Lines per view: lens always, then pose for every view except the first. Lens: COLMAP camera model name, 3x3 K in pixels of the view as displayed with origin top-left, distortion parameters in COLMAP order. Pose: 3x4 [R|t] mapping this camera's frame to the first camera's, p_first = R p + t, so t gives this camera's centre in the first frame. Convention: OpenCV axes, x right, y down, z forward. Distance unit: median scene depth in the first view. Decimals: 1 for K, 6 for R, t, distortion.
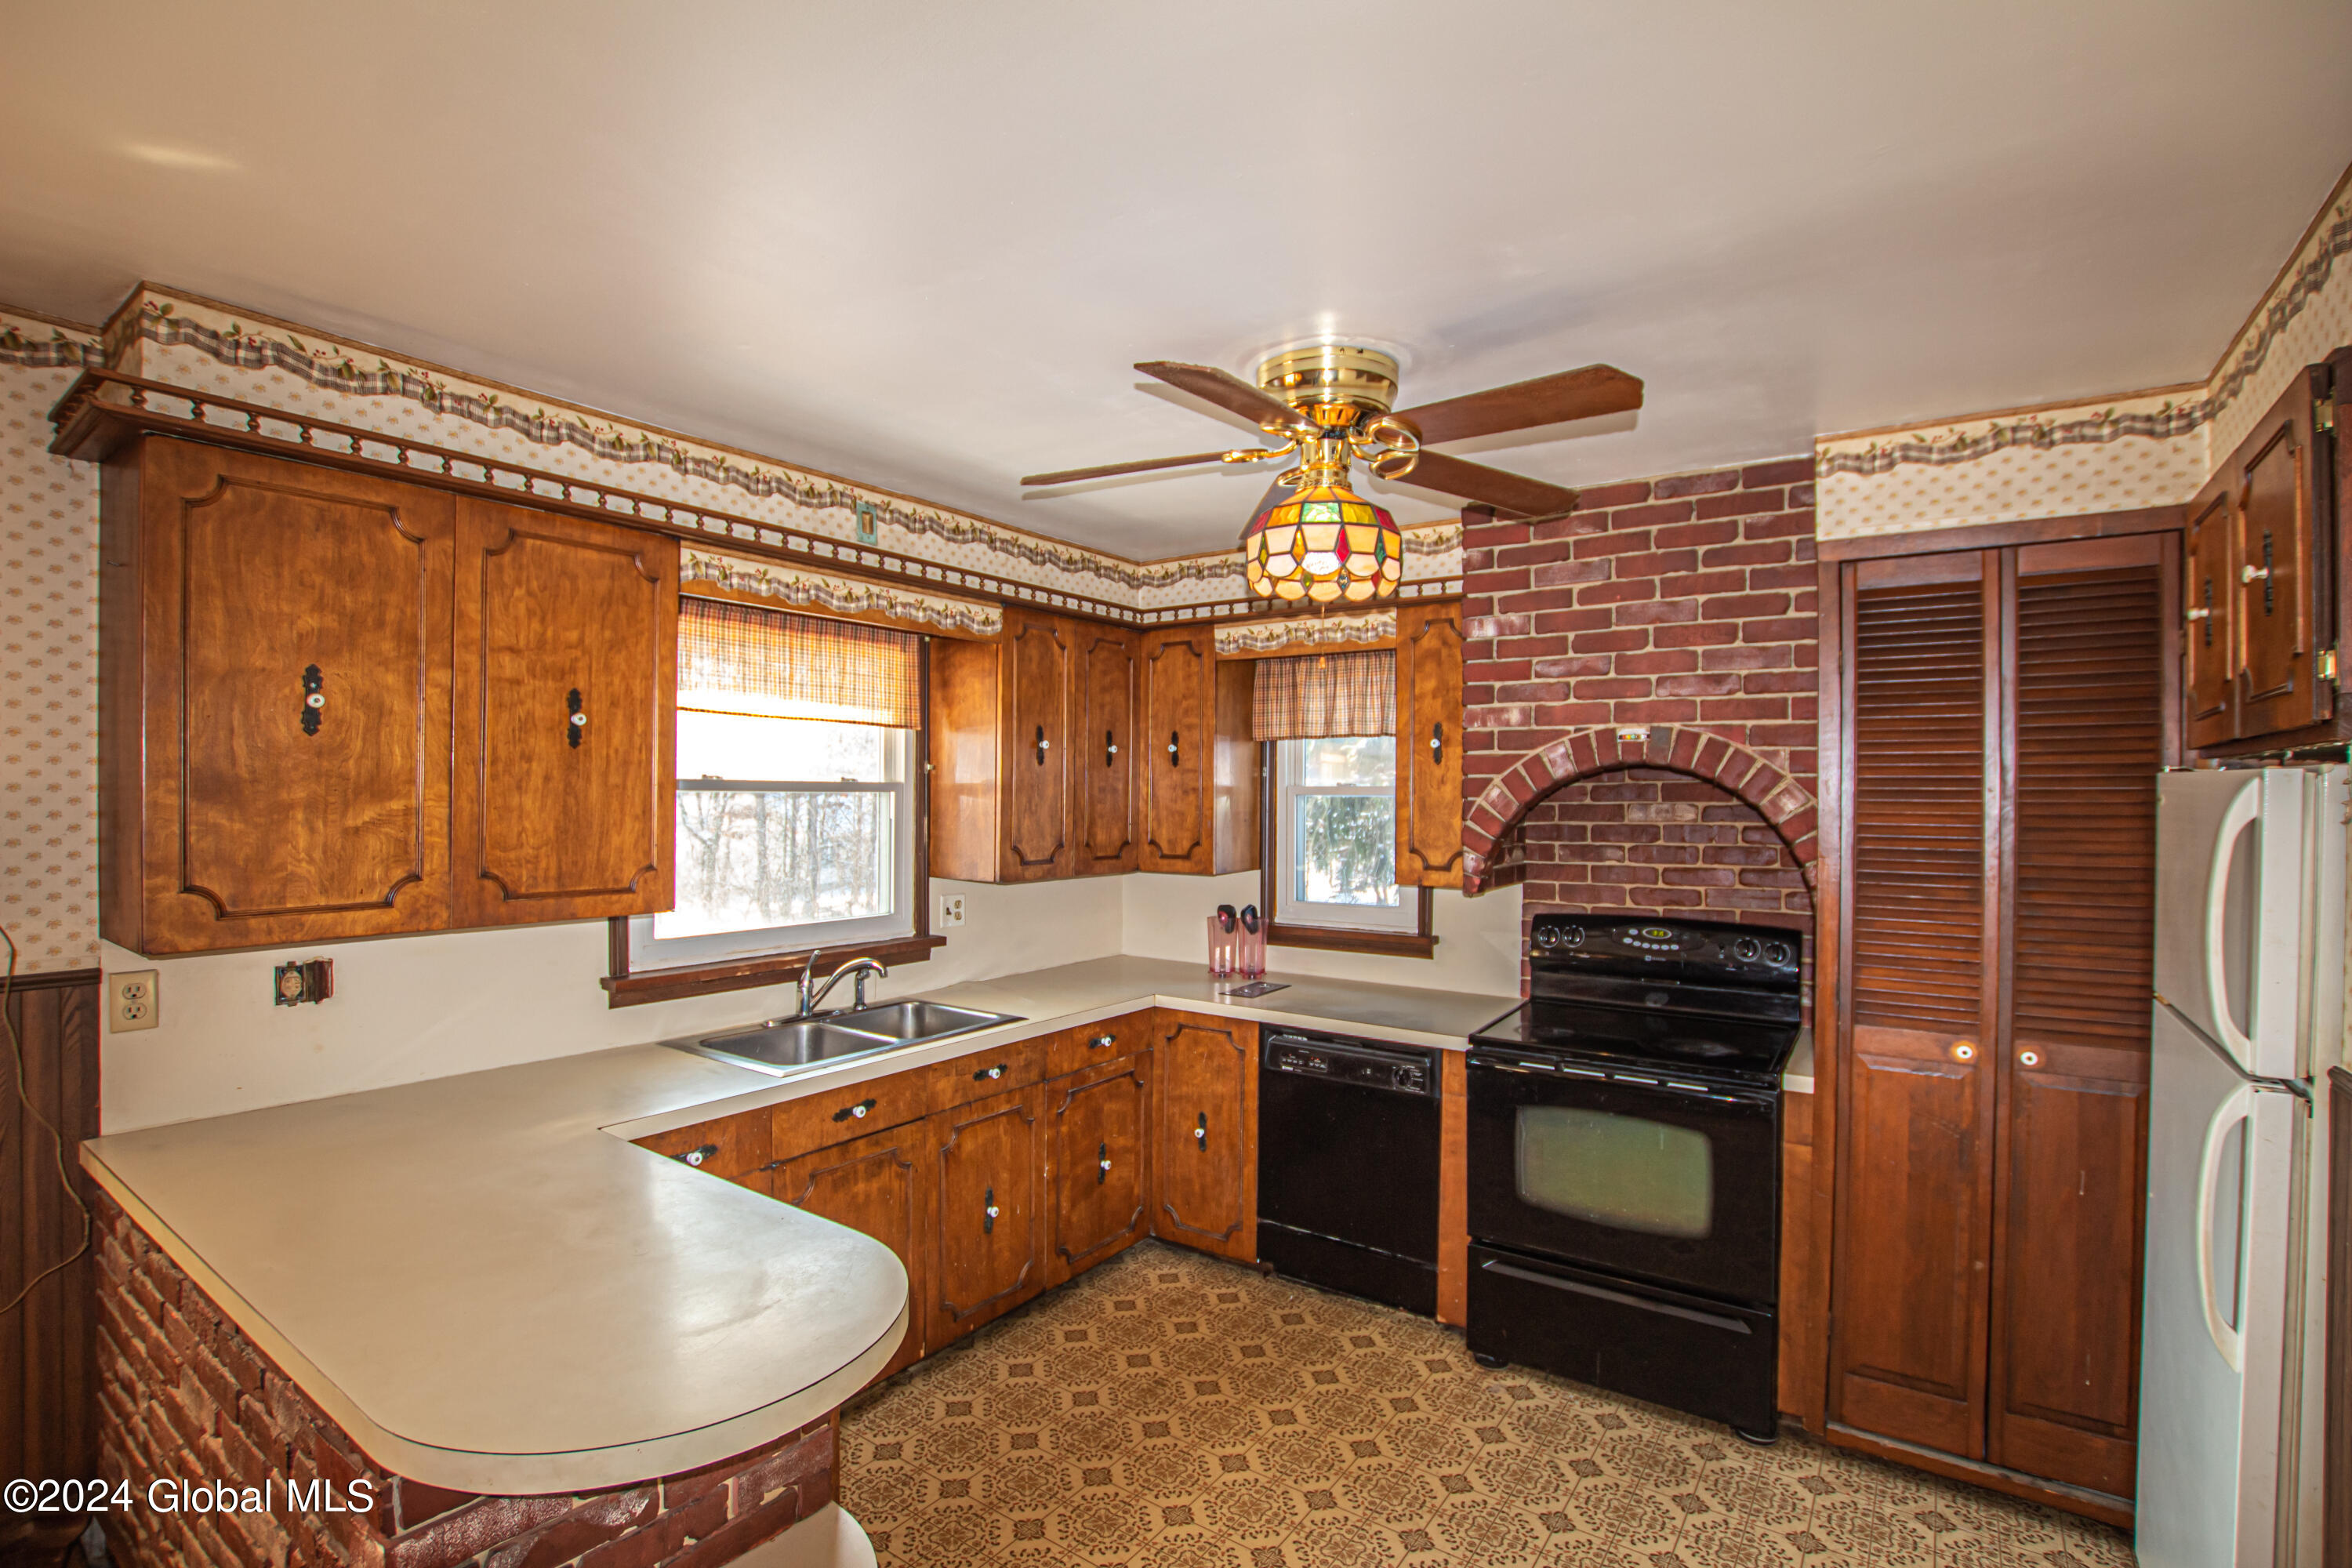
lens RADIAL K [[1112.4, 0, 1077.0], [0, 1112.4, 818.6], [0, 0, 1]] dist [-0.033668, 0.004193]
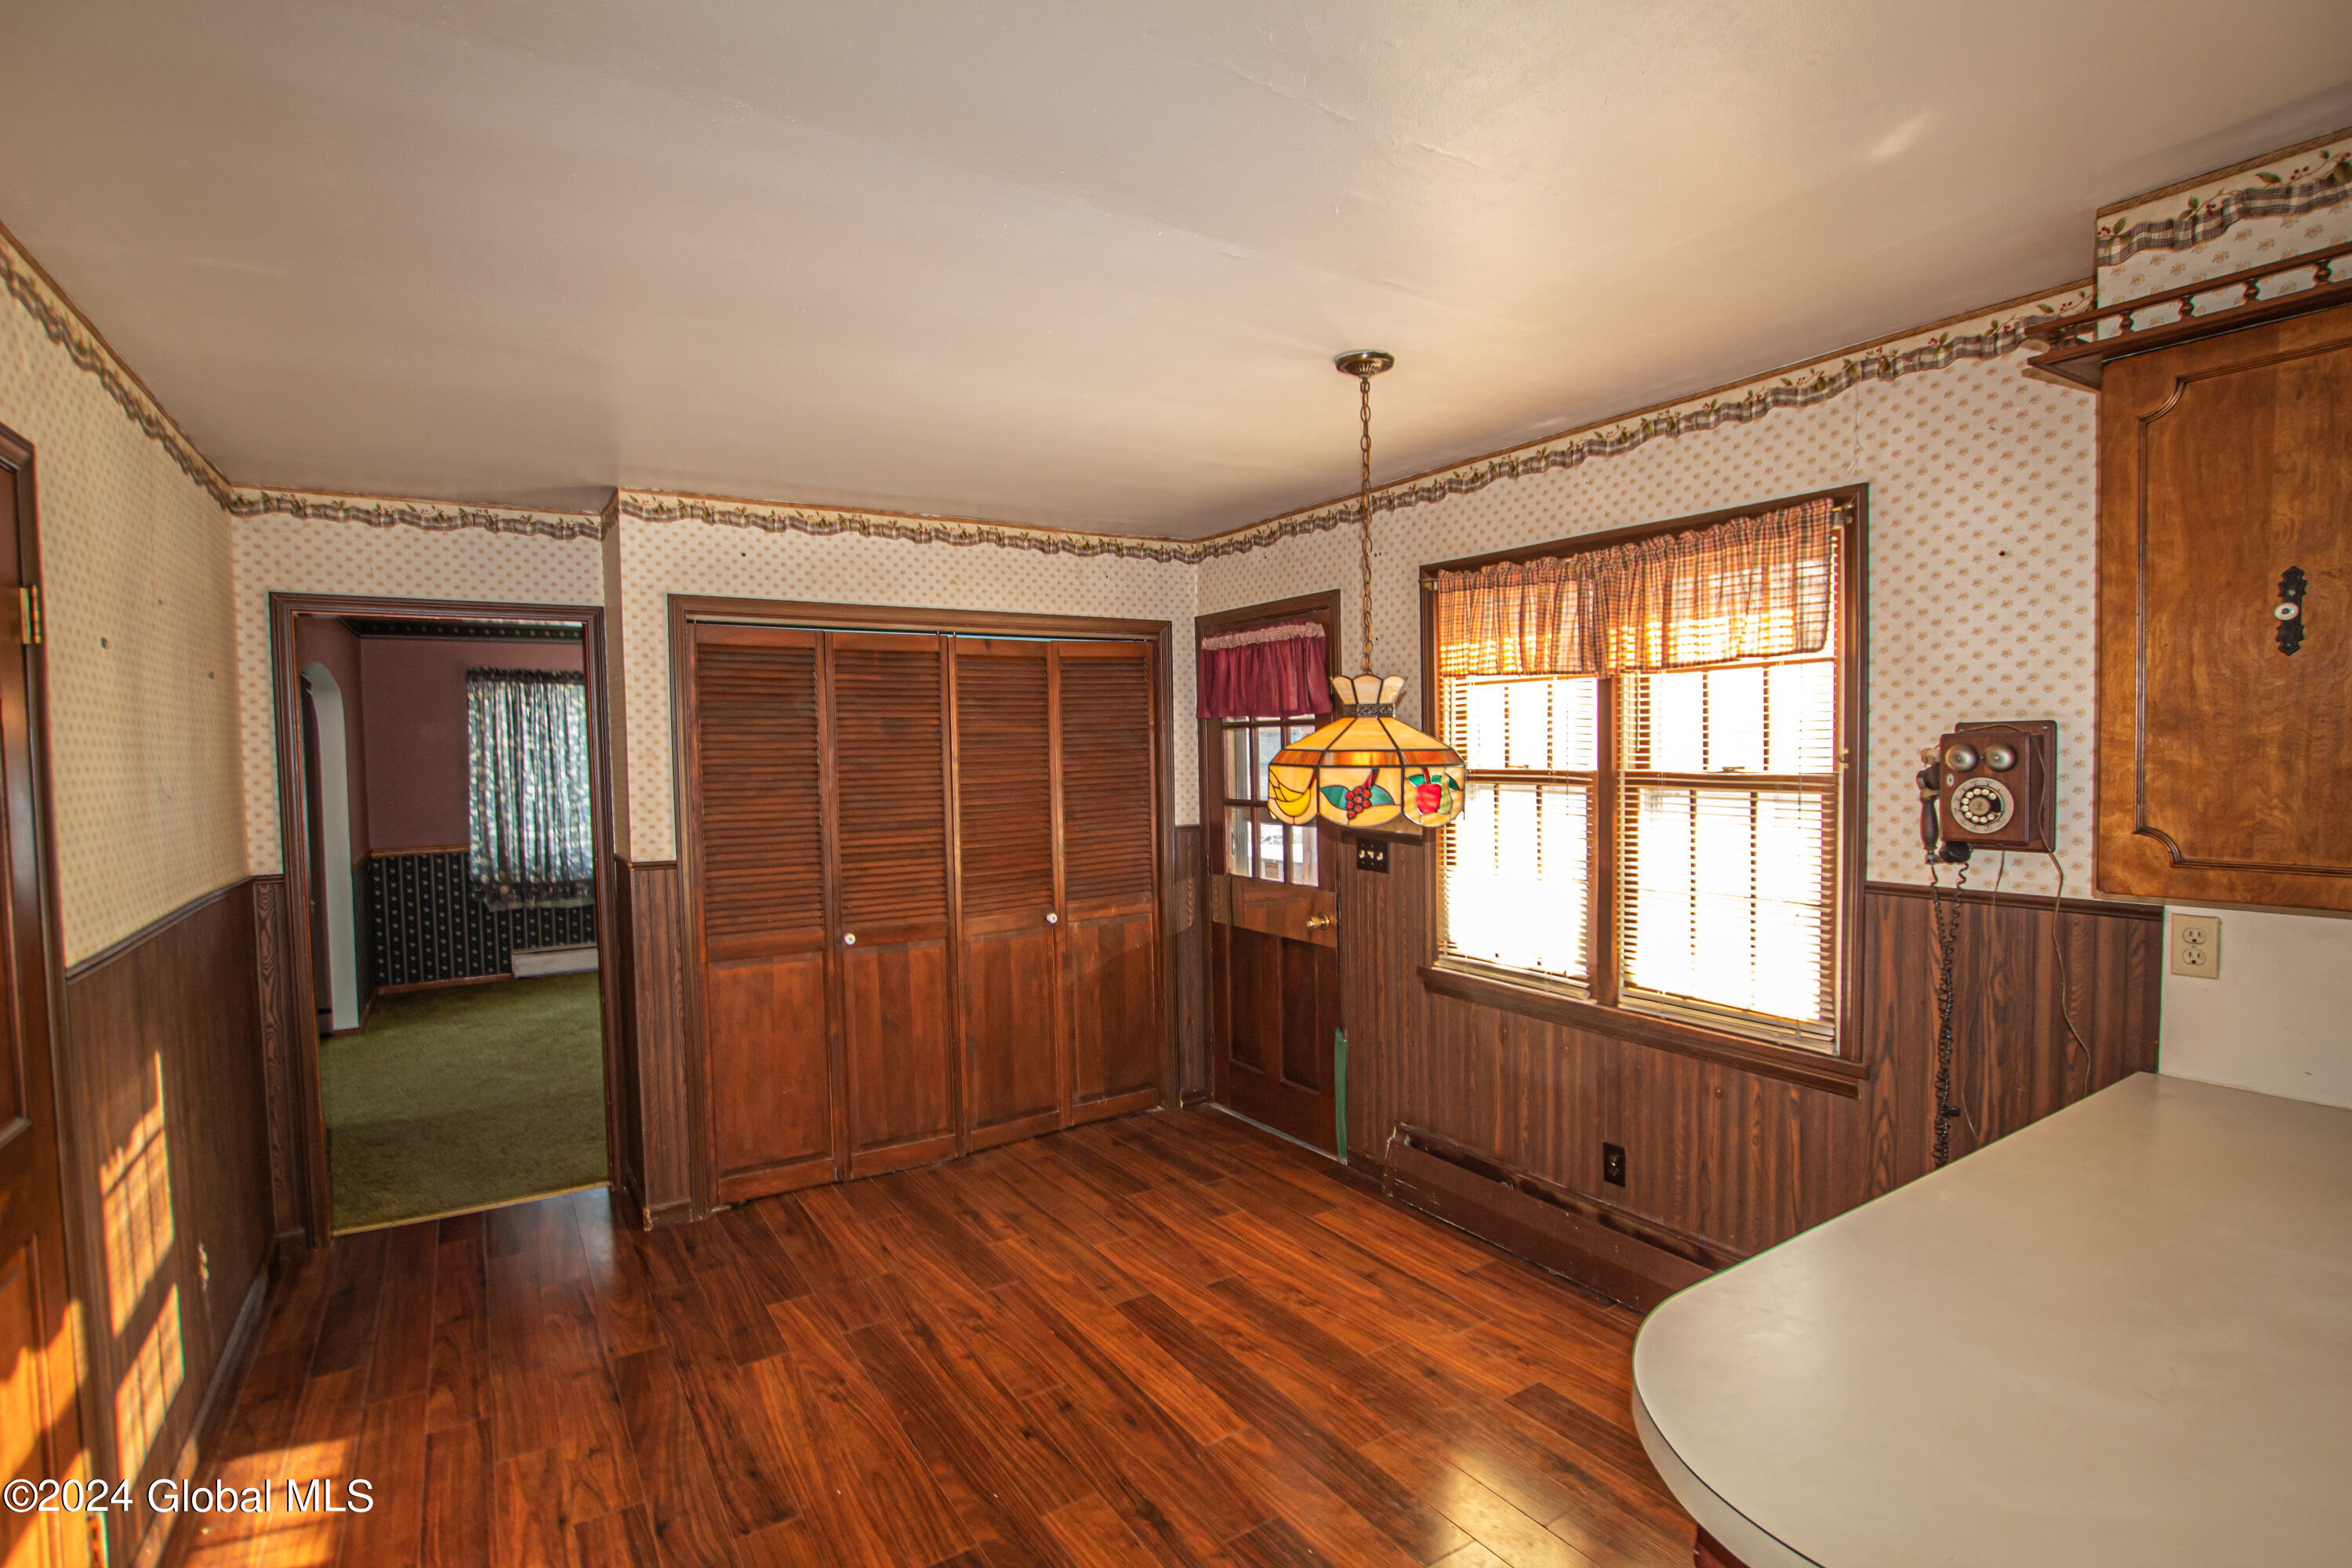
lens RADIAL K [[1112.4, 0, 1161.0], [0, 1112.4, 790.0], [0, 0, 1]] dist [-0.033668, 0.004193]
pose [[-0.342816, 0.042167, -0.938456, 0.333943], [0.003373, 0.999041, 0.043657, -0.013306], [0.939397, 0.011801, -0.342629, 0.482254]]
